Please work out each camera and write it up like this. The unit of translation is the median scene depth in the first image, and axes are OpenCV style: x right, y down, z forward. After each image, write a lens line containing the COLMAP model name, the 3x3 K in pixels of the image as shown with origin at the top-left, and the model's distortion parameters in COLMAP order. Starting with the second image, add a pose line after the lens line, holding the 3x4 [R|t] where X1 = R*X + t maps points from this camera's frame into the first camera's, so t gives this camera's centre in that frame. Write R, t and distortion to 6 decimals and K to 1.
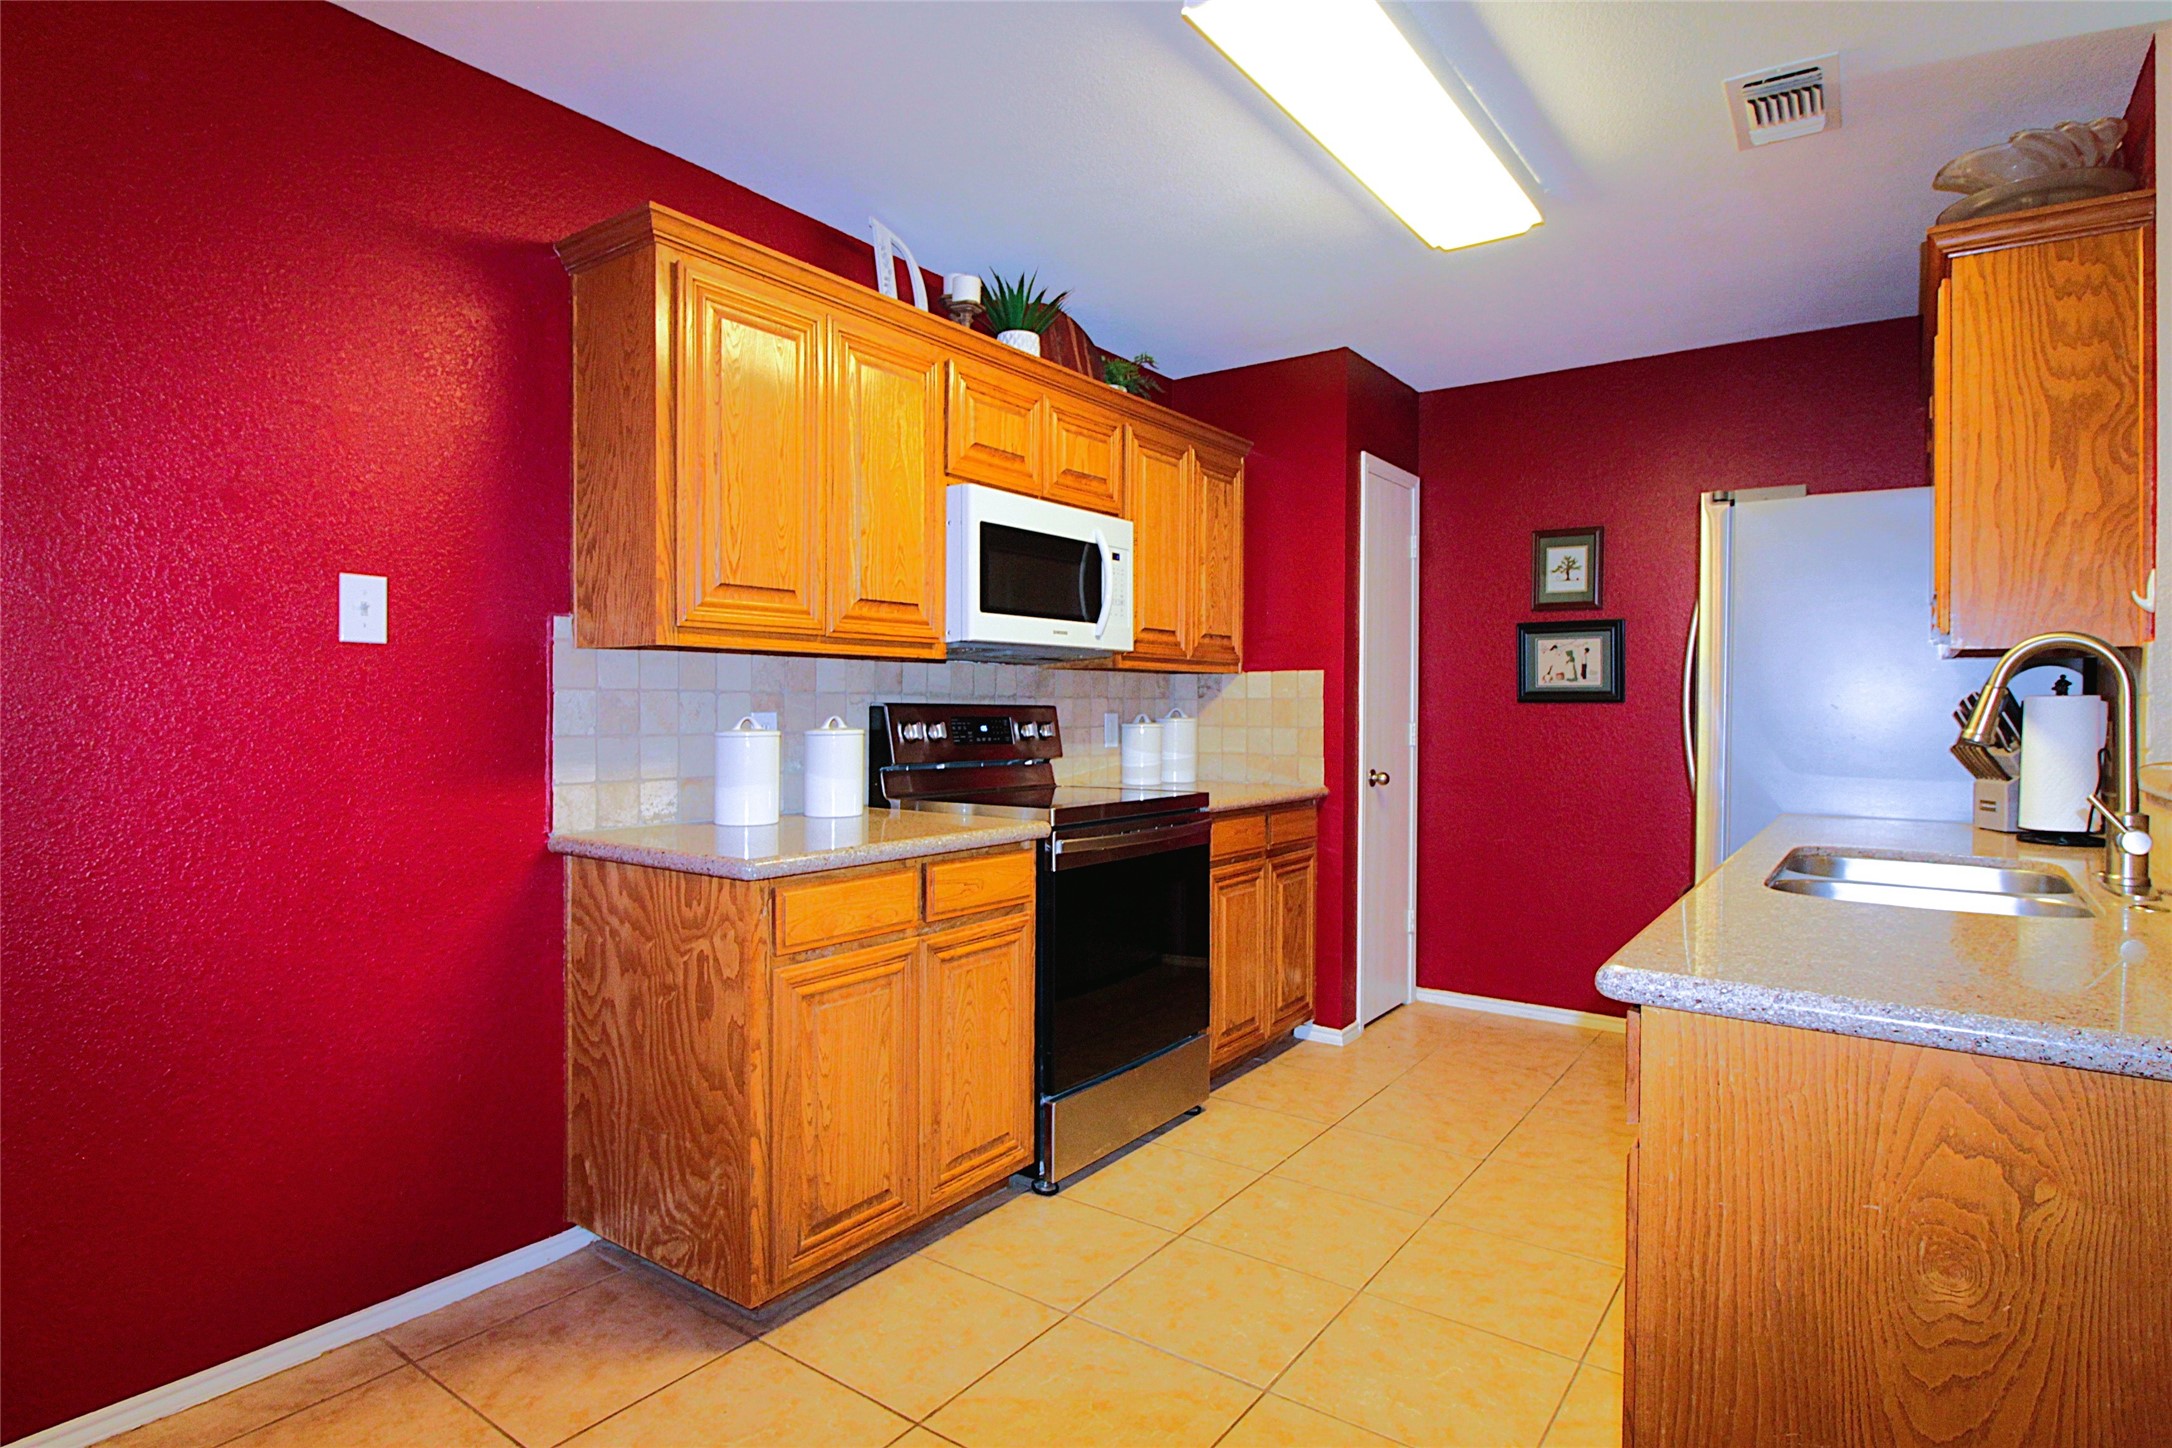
lens RADIAL K [[1137.9, 0, 1084.4], [0, 1137.9, 716.2], [0, 0, 1]] dist [-0.002404, -0.001134]
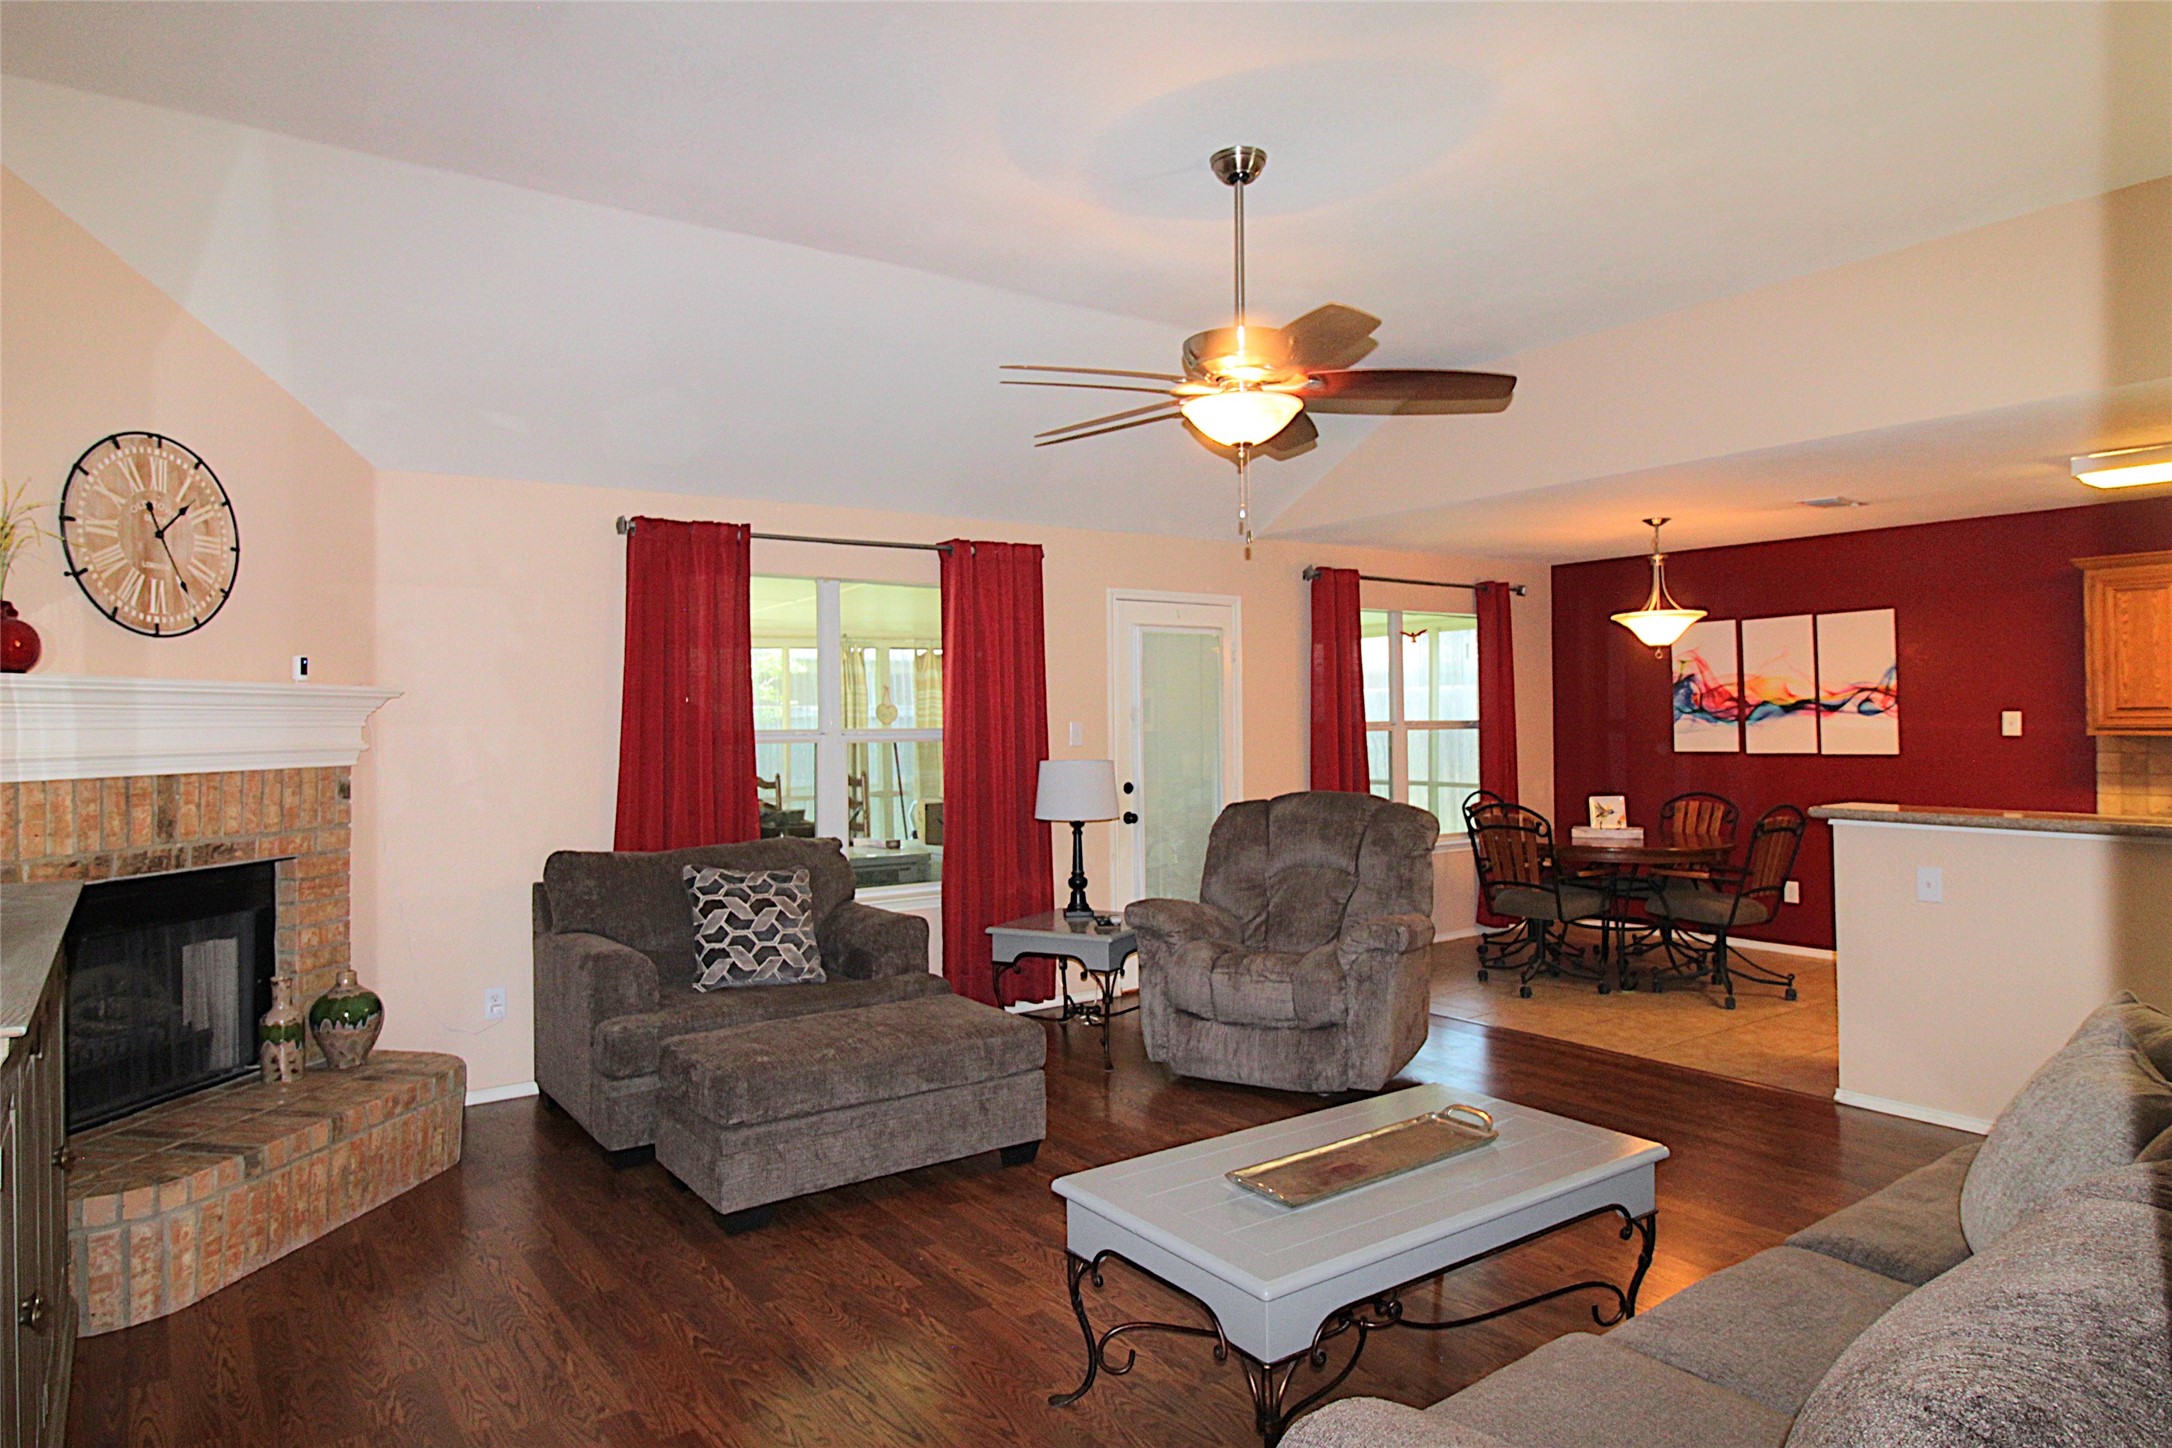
lens RADIAL K [[1292.3, 0, 1075.9], [0, 1292.3, 705.2], [0, 0, 1]] dist [0.004027, -0.003138]
pose [[-0.311220, -0.012988, -0.950249, 2.405283], [-0.004629, 0.999915, -0.012151, -0.069307], [0.950327, 0.000617, -0.311254, -0.158154]]
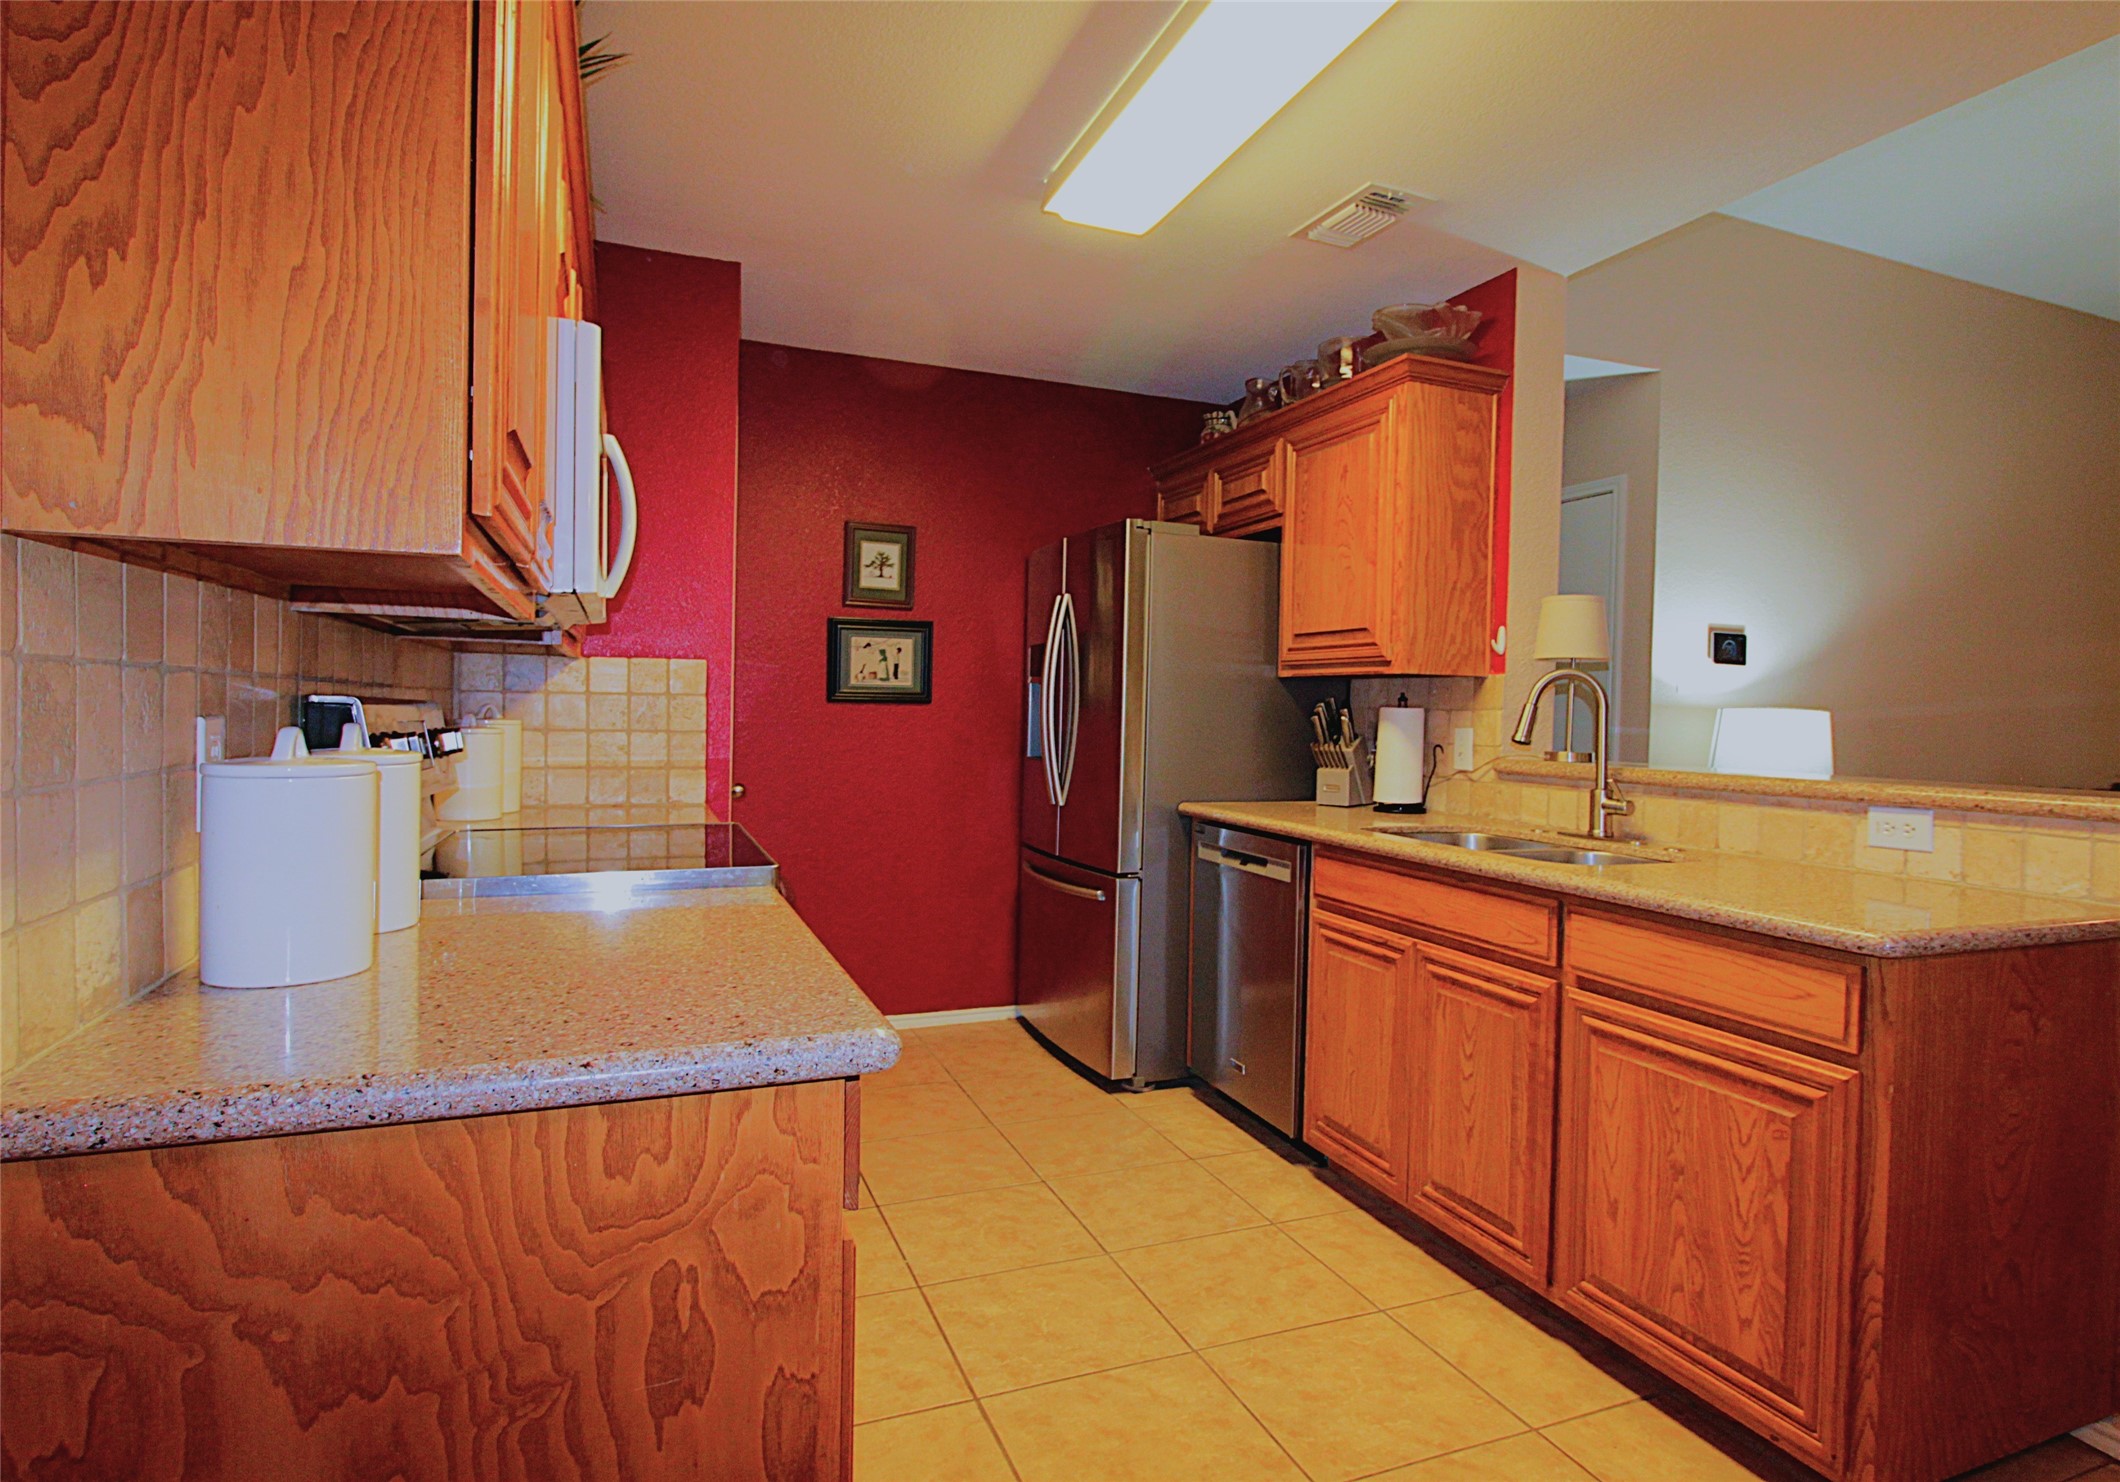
lens RADIAL K [[1166.4, 0, 1081.8], [0, 1166.4, 730.1], [0, 0, 1]] dist [-0.003116, -0.003150]
pose [[0.526452, -0.009739, 0.850149, -0.507250], [-0.007653, 0.999840, 0.016193, -0.009017], [-0.850170, -0.015031, 0.526293, 0.496745]]
